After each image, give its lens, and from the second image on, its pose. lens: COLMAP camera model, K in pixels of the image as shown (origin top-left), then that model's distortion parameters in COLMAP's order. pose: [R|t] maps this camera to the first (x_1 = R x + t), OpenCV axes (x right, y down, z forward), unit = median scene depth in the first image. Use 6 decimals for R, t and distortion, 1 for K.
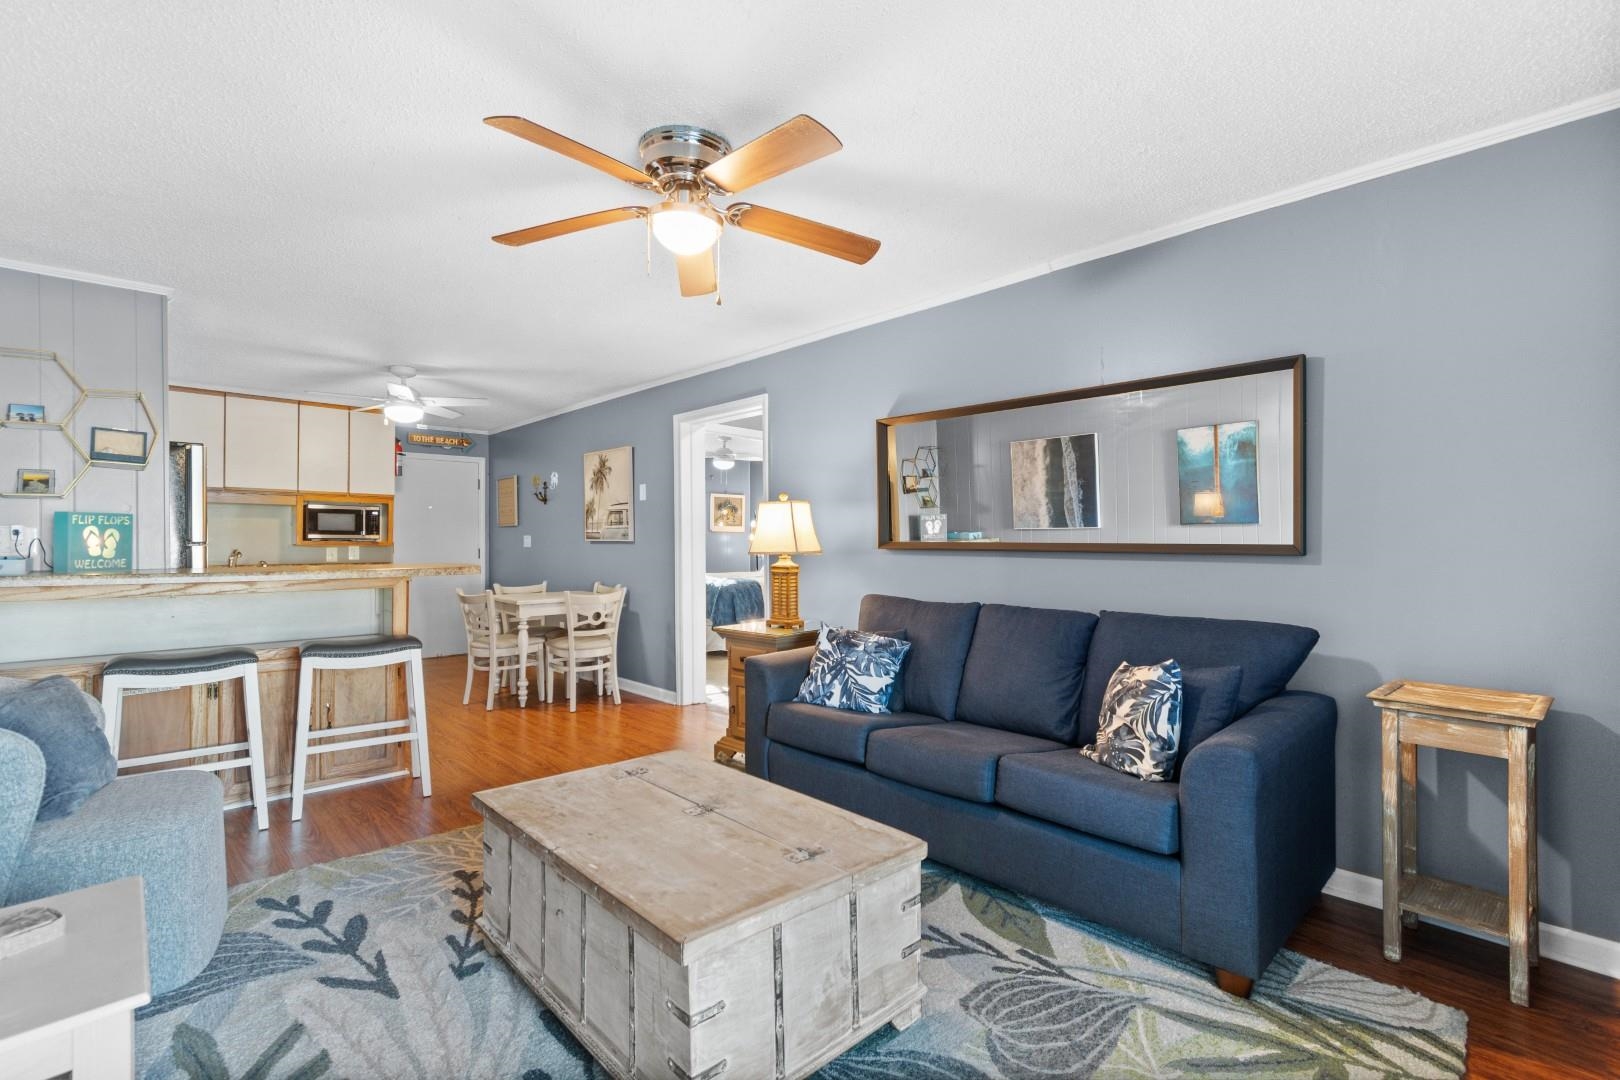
lens RADIAL K [[716.3, 0, 813.9], [0, 716.3, 542.4], [0, 0, 1]] dist [0.013134, -0.004587]
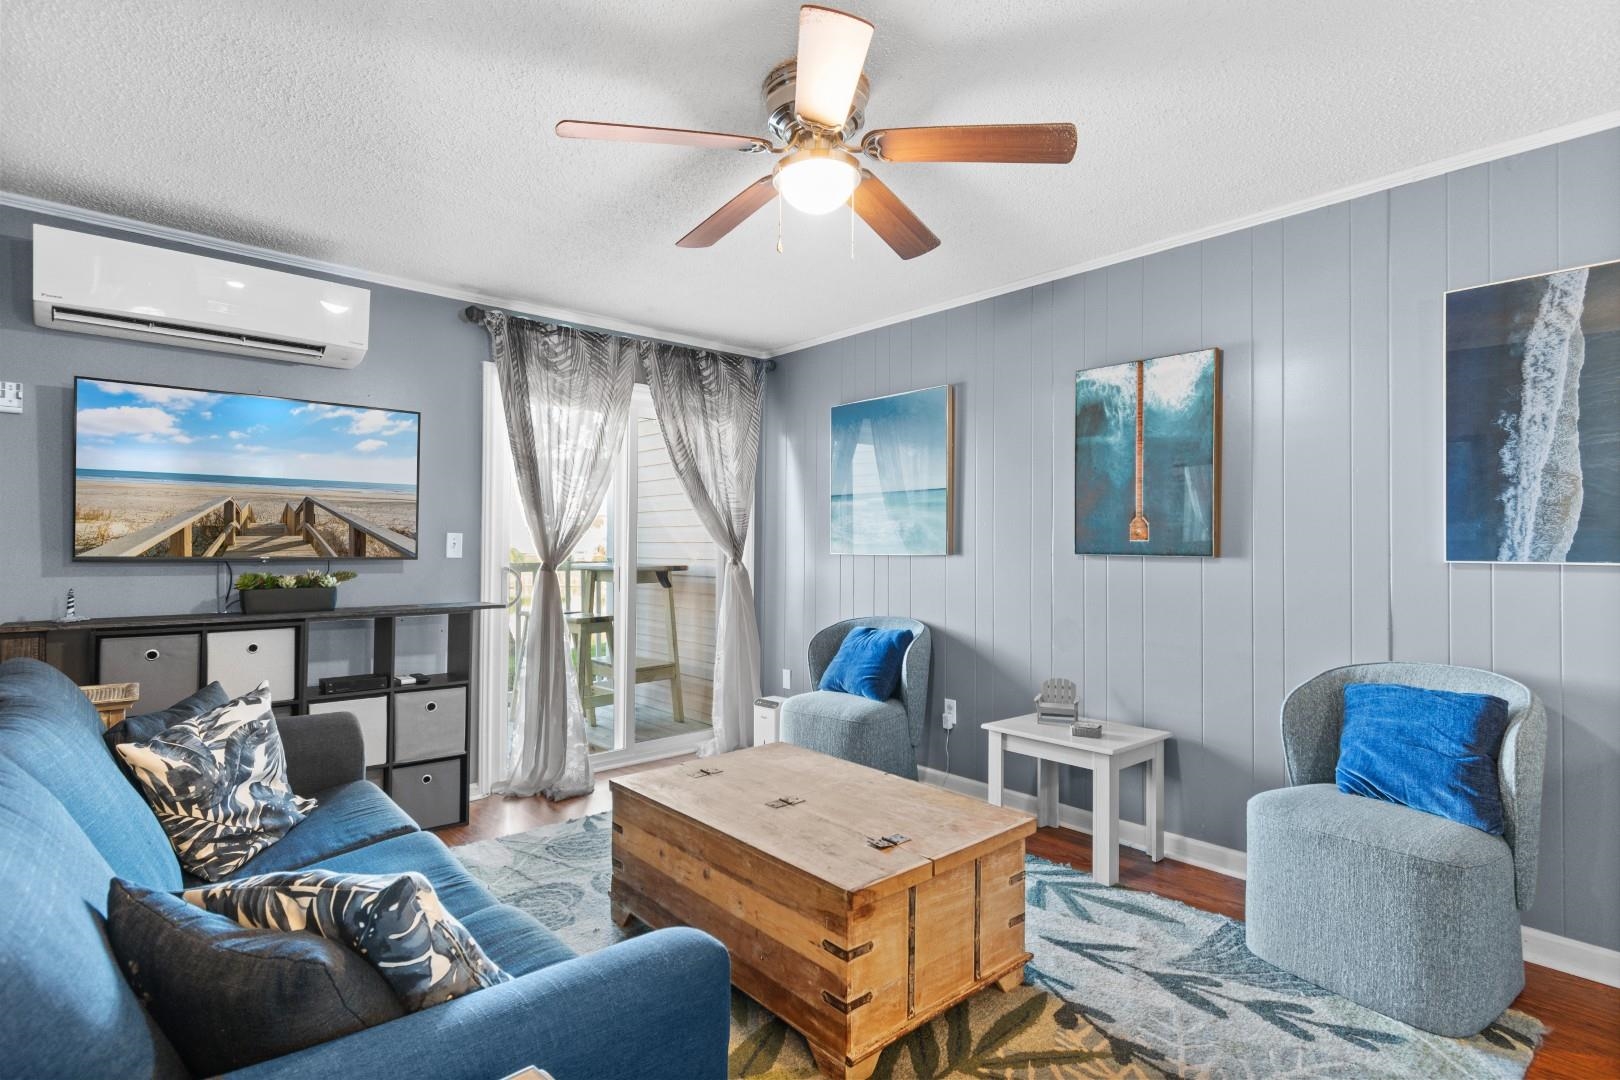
lens RADIAL K [[805.3, 0, 805.8], [0, 805.3, 542.4], [0, 0, 1]] dist [0.006327, 0.000601]
pose [[-0.999414, -0.002856, 0.034118, -0.142894], [-0.003163, 0.999955, -0.008924, -0.000219], [-0.034091, -0.009027, -0.999378, 1.404849]]
